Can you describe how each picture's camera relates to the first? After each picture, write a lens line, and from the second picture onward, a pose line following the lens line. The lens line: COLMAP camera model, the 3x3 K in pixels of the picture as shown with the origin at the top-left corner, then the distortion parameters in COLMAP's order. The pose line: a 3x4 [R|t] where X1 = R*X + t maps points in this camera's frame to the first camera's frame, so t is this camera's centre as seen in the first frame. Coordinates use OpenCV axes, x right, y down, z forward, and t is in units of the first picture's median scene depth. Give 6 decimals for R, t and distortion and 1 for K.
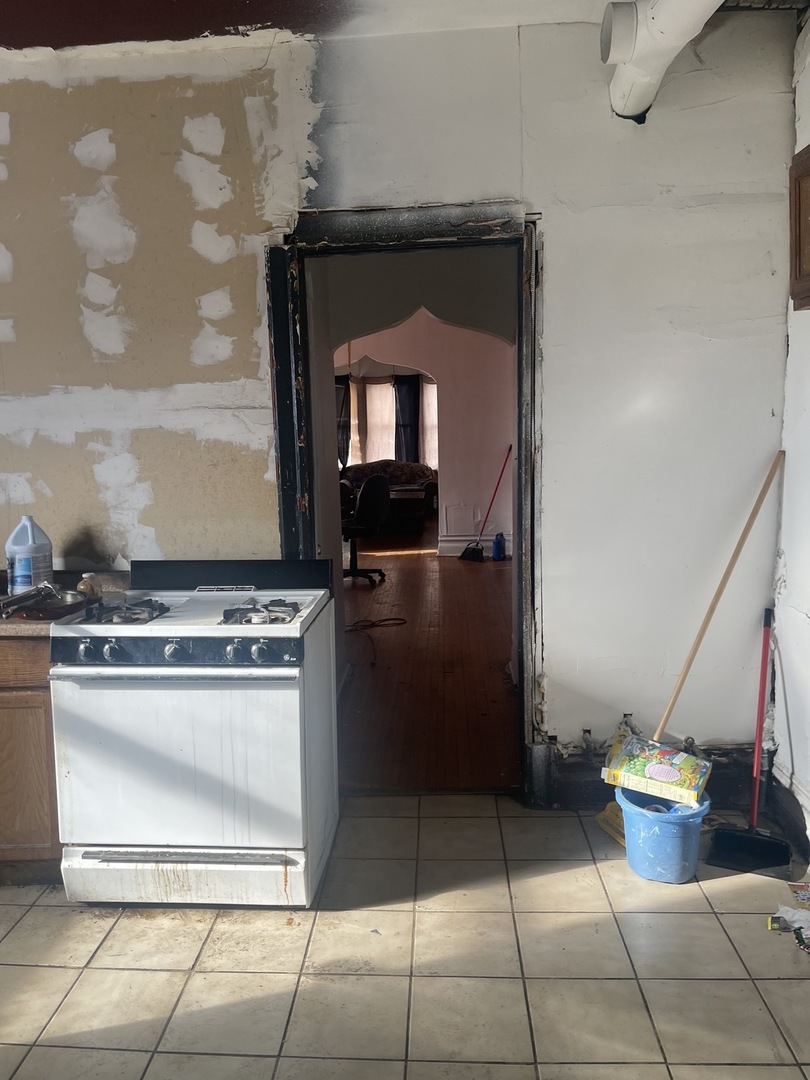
lens RADIAL K [[829.3, 0, 409.2], [0, 829.3, 541.4], [0, 0, 1]] dist [0.074176, -0.097406]
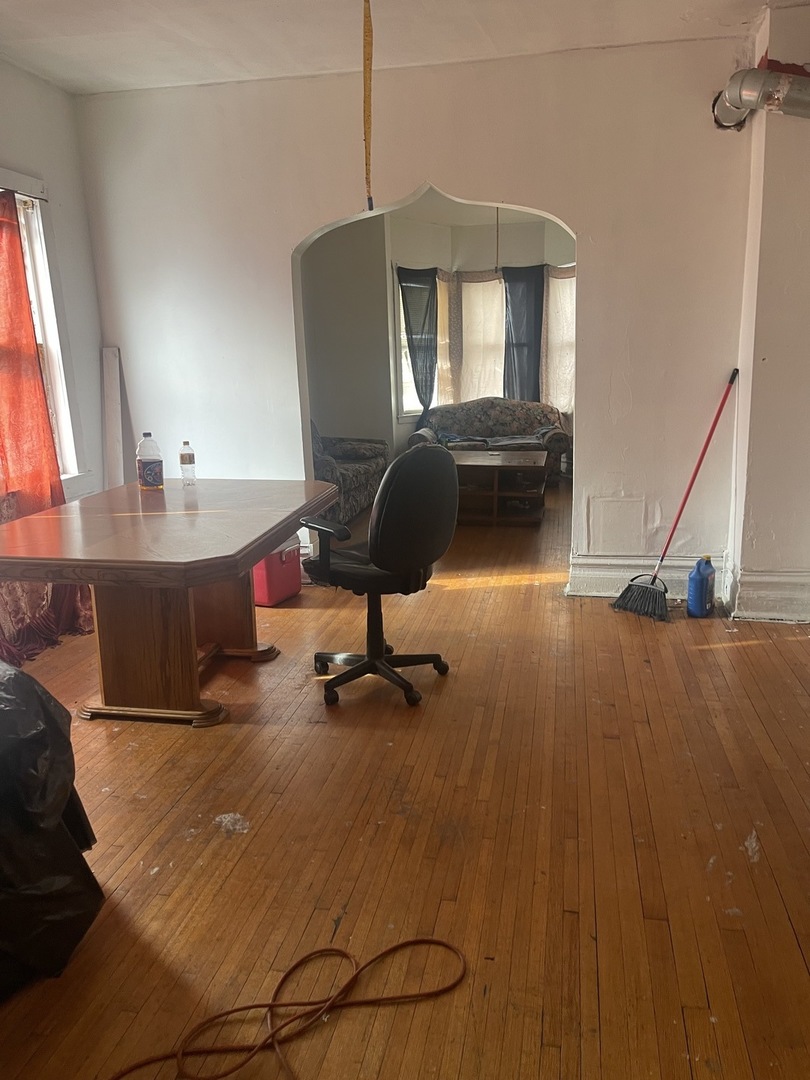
lens RADIAL K [[829.3, 0, 409.2], [0, 829.3, 541.4], [0, 0, 1]] dist [0.074176, -0.097406]
pose [[0.989028, 0.018536, -0.146563, 0.011953], [-0.007115, 0.996923, 0.078068, -0.051597], [0.147559, -0.076168, 0.986116, 0.479283]]
